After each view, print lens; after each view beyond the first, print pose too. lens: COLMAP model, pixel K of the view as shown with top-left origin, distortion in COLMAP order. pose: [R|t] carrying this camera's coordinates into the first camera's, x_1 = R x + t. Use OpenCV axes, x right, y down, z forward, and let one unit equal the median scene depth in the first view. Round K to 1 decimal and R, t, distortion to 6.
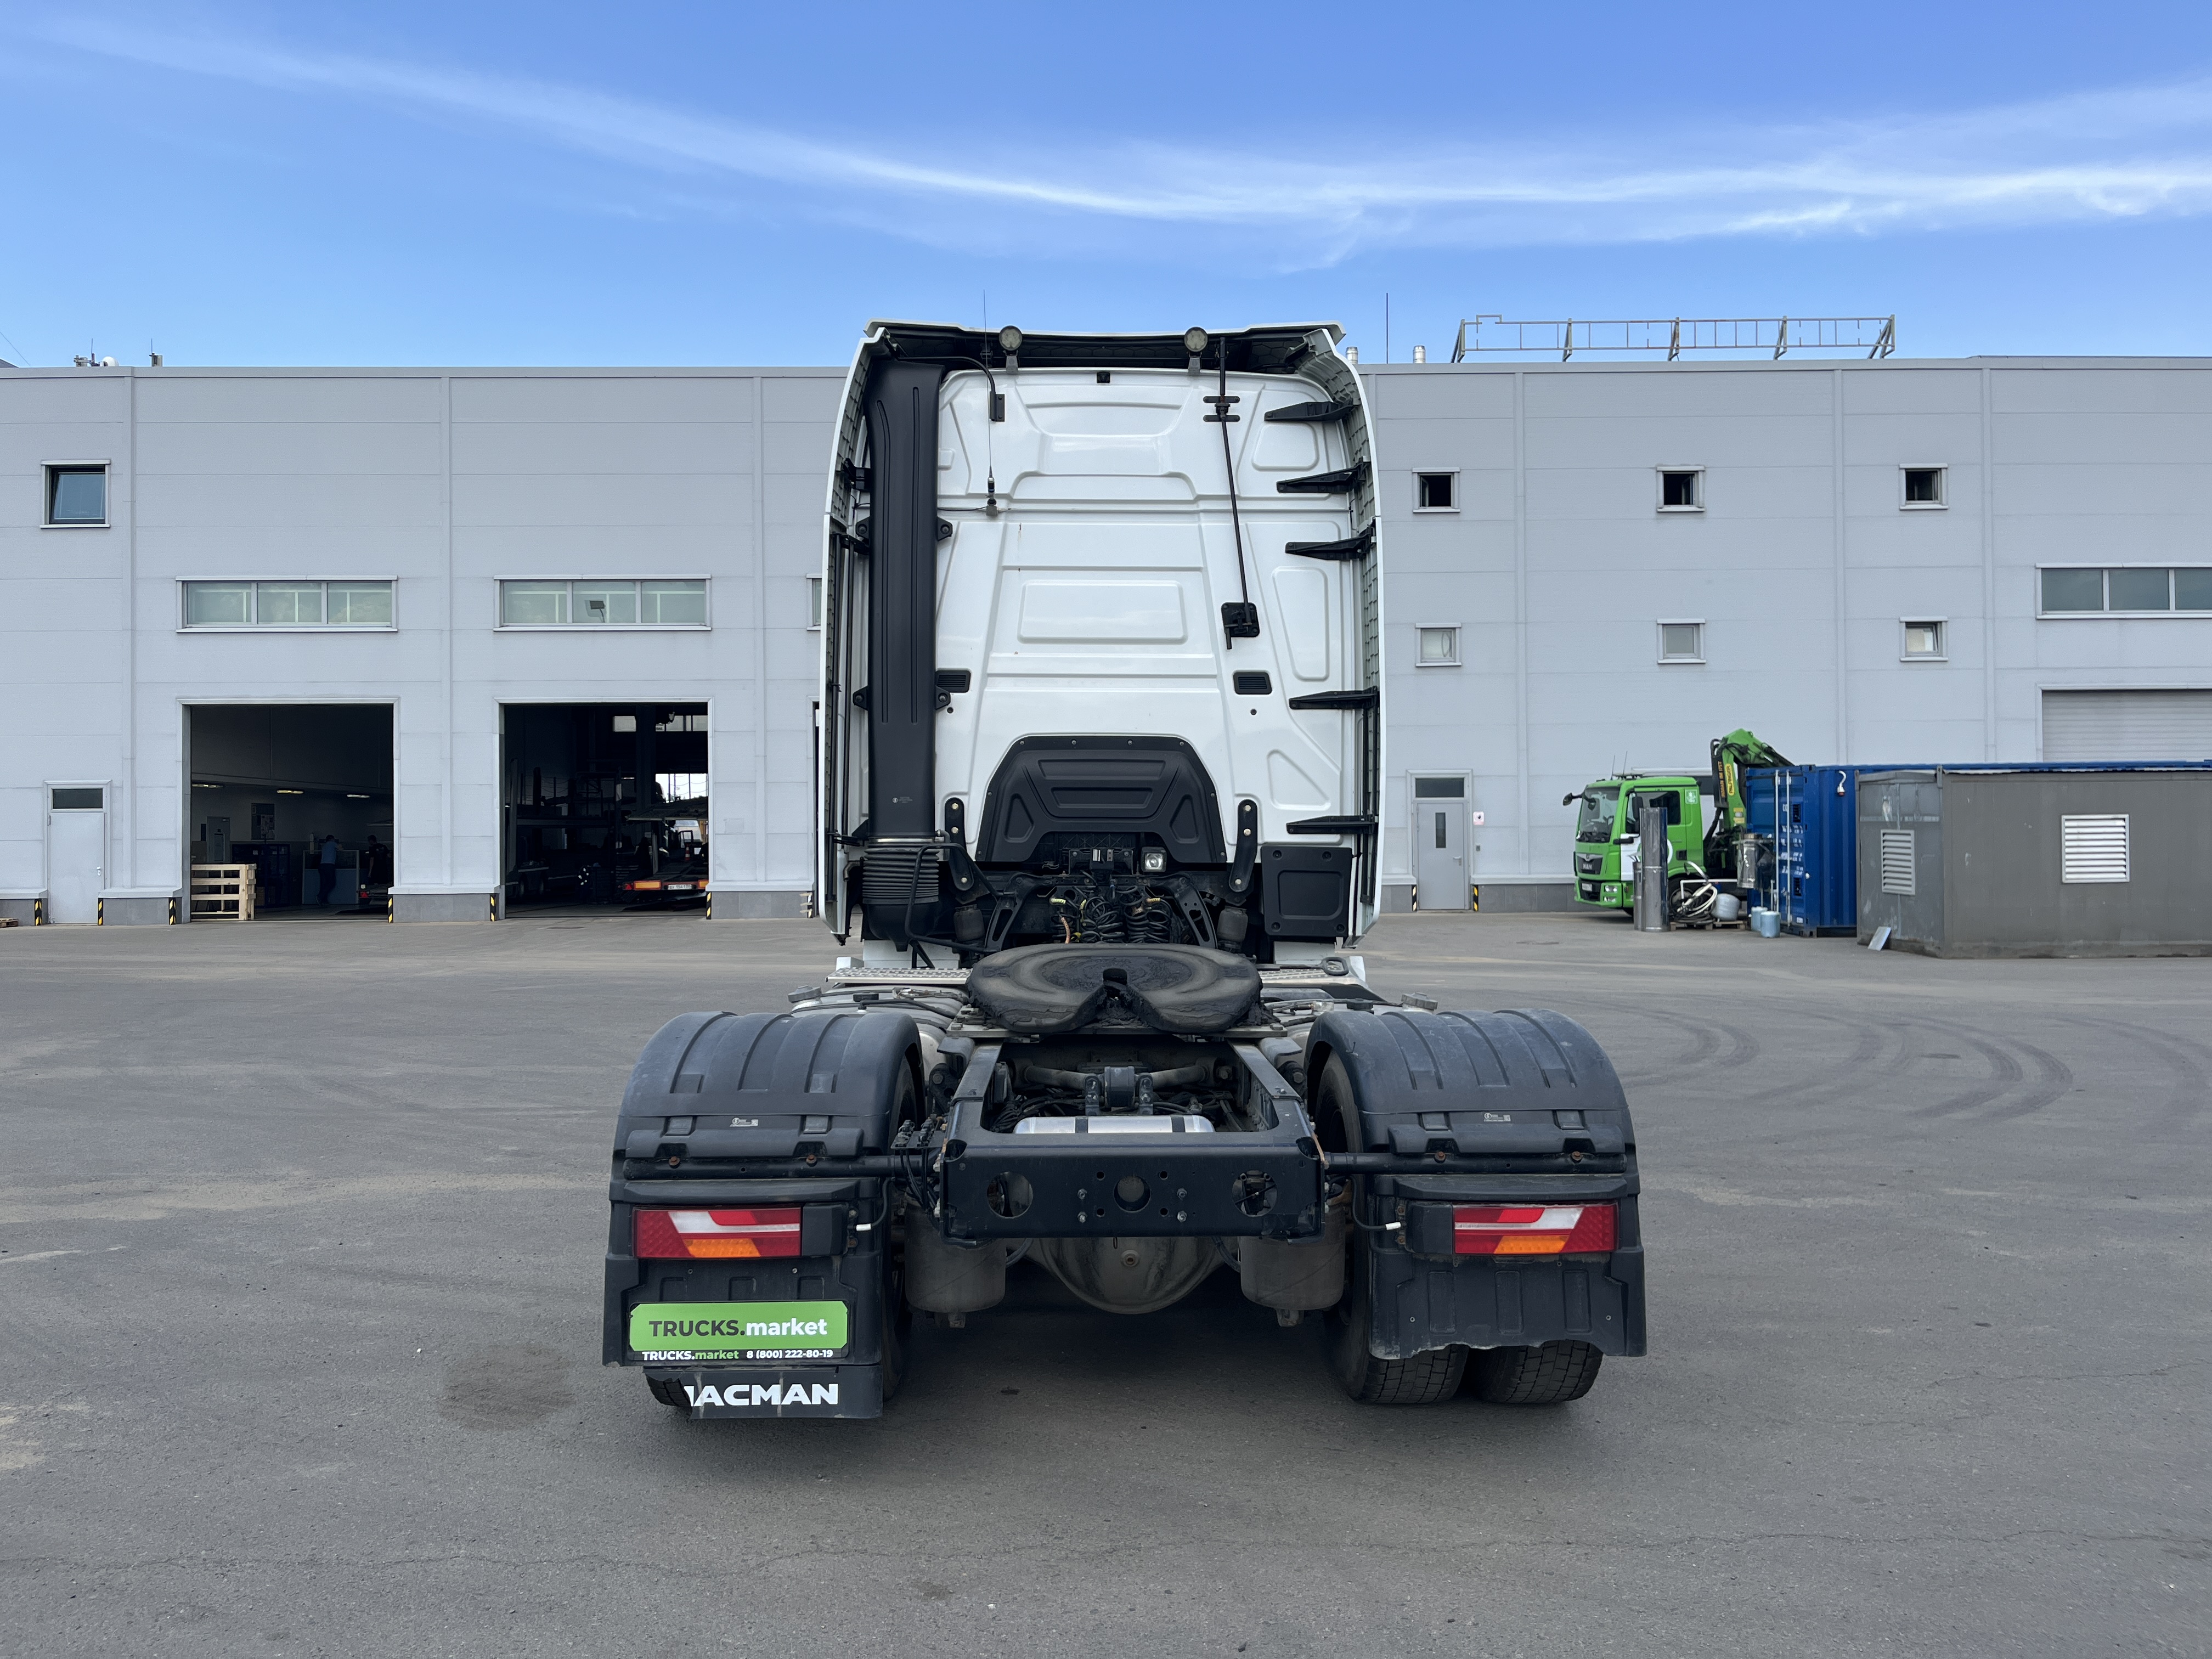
lens RADIAL K [[1667.6, 0, 1095.2], [0, 1667.6, 820.3], [0, 0, 1]] dist [0.065681, -0.084185]
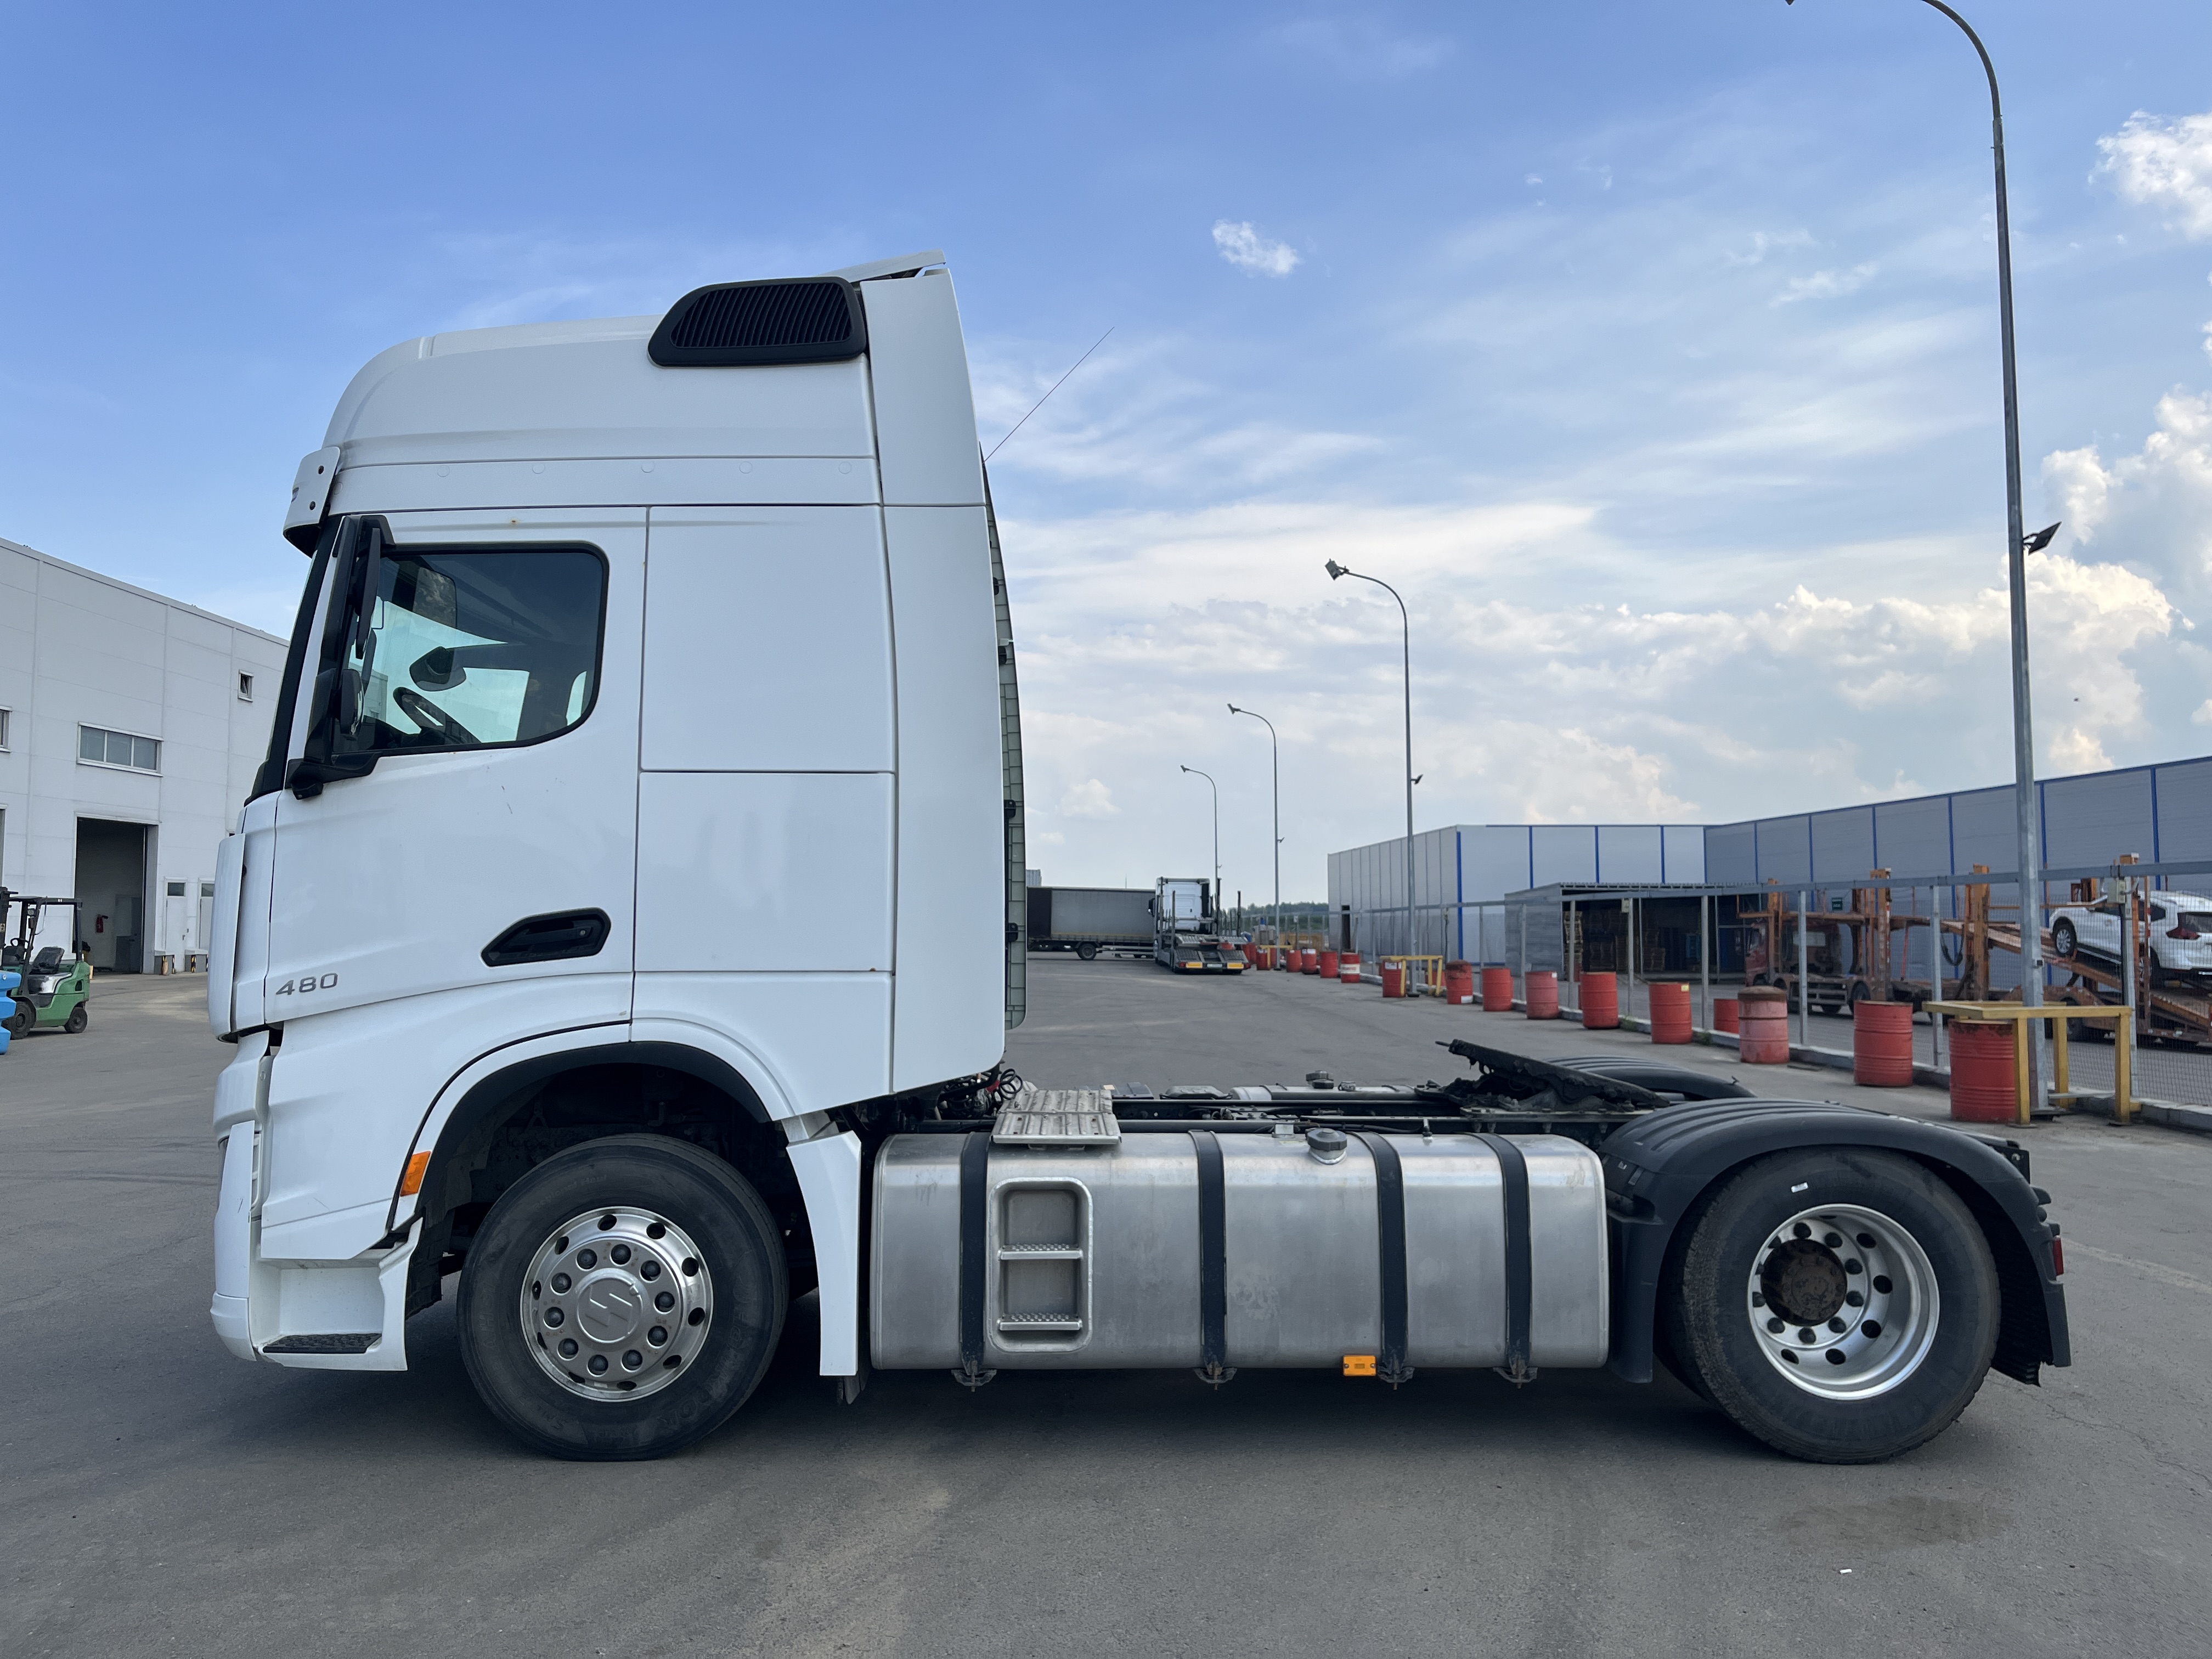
lens RADIAL K [[1667.6, 0, 1095.2], [0, 1667.6, 820.3], [0, 0, 1]] dist [0.065681, -0.084185]
pose [[-0.003054, 0.067536, 0.997712, -0.840591], [-0.012578, 0.997635, -0.067569, 0.002059], [-0.999916, -0.012755, -0.002198, 0.918199]]
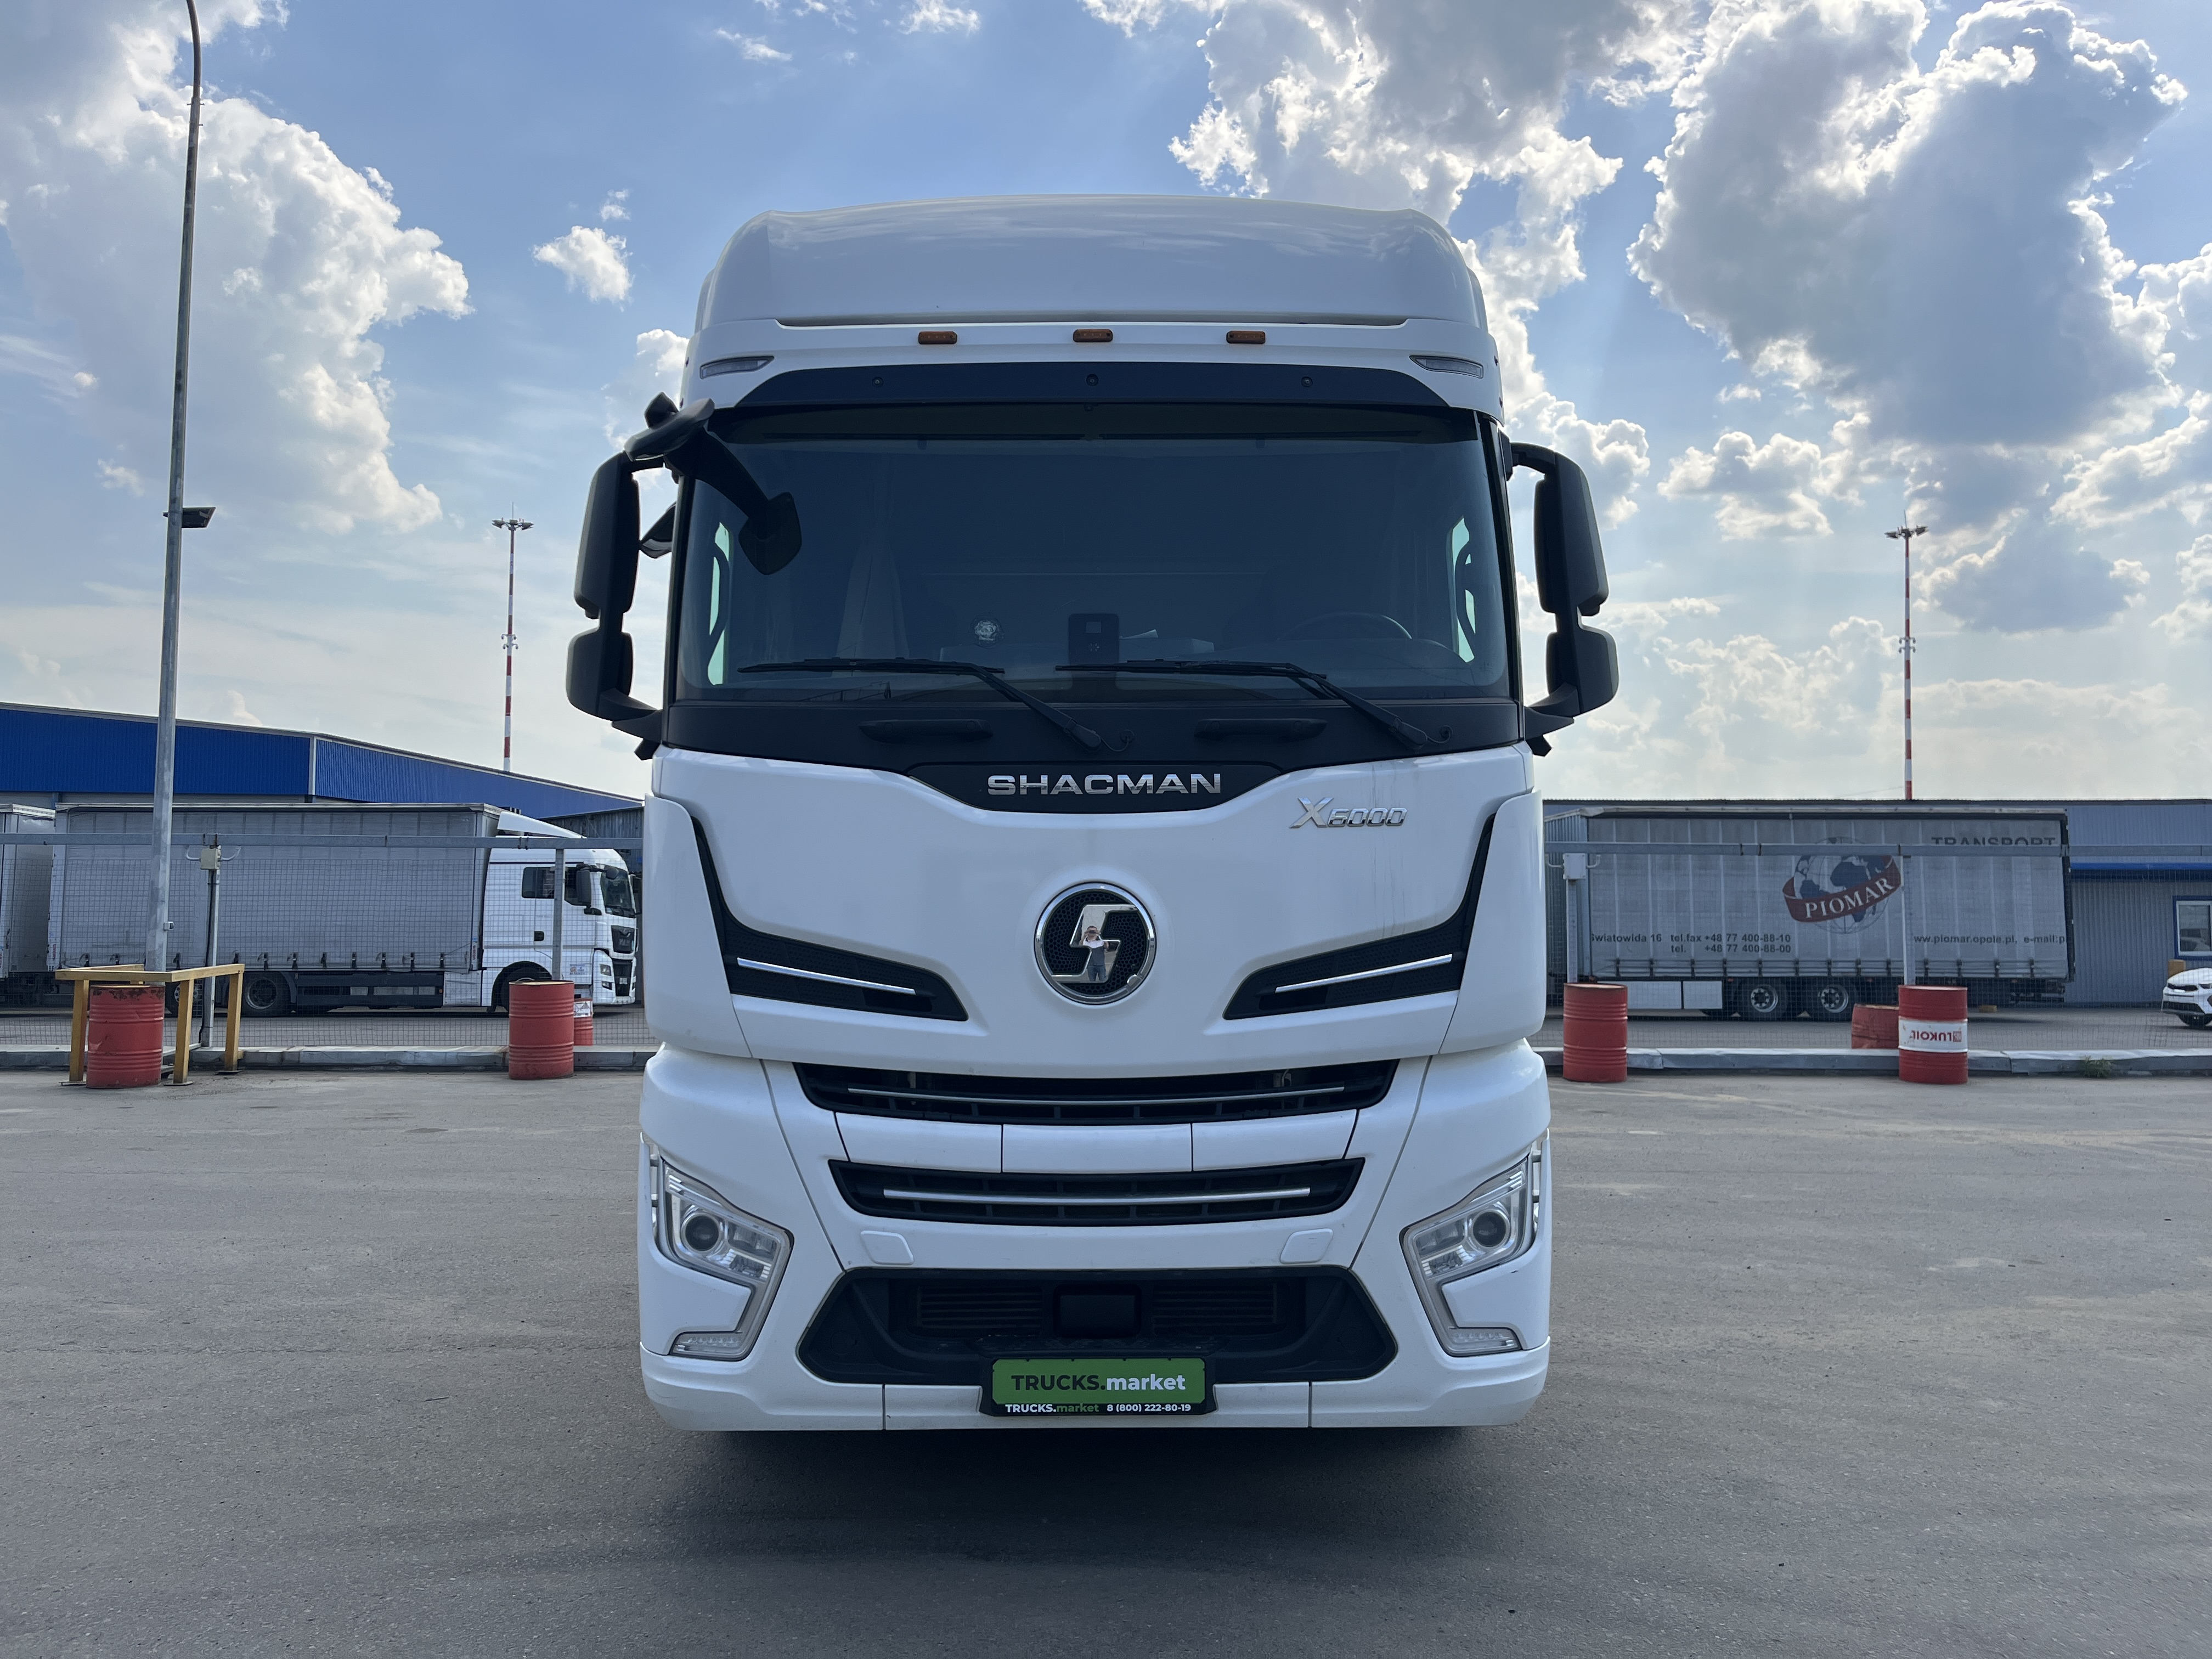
lens RADIAL K [[1668.2, 0, 1106.0], [0, 1668.2, 829.5], [0, 0, 1]] dist [0.081613, -0.118020]
pose [[-0.999991, -0.001443, 0.004074, -0.005459], [-0.001650, 0.998685, -0.051244, 0.008139], [-0.003995, -0.051250, -0.998678, 1.834200]]
